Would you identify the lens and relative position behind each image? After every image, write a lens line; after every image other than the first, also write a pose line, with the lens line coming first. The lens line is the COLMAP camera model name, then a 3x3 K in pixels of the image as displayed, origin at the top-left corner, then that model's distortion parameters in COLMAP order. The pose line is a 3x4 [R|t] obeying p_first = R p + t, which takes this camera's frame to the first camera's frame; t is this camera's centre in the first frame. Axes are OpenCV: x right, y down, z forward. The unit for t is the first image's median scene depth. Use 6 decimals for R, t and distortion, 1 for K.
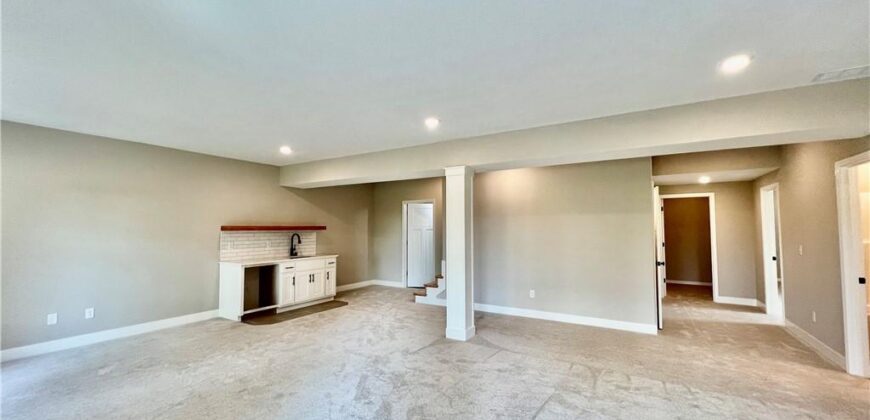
lens RADIAL K [[347.1, 0, 433.2], [0, 347.1, 210.4], [0, 0, 1]] dist [-0.002146, 0.000738]
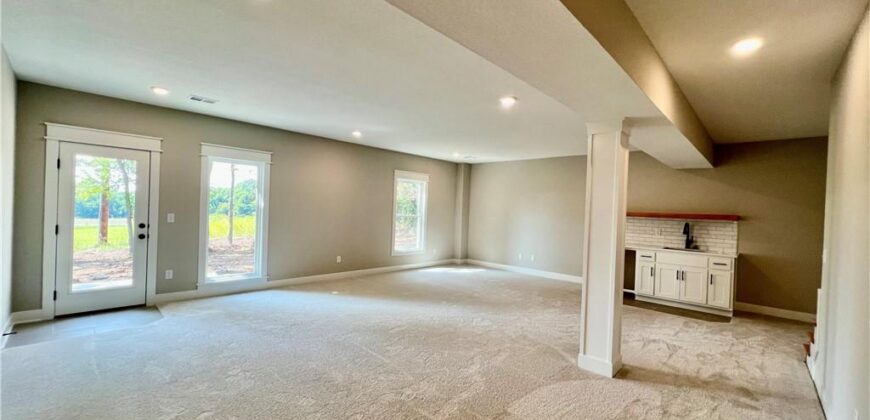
lens RADIAL K [[347.1, 0, 436.5], [0, 347.1, 211.8], [0, 0, 1]] dist [-0.002146, 0.000738]
pose [[-0.243102, -0.005800, -0.969983, 0.603177], [0.011330, 0.999897, -0.008819, 0.043147], [0.969935, -0.013134, -0.243011, 0.634381]]
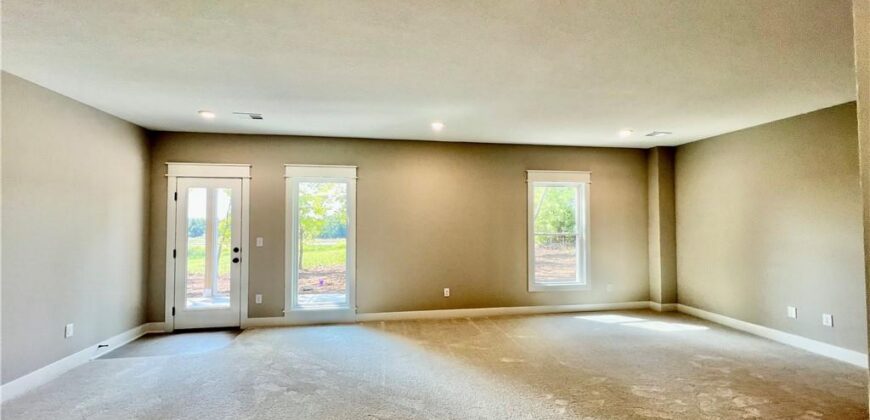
lens RADIAL K [[347.1, 0, 433.0], [0, 347.1, 212.6], [0, 0, 1]] dist [-0.002146, 0.000738]
pose [[-0.782638, -0.021520, -0.622105, 0.202856], [0.029619, 0.996983, -0.071750, 0.044751], [0.621773, -0.074581, -0.779639, 0.717477]]
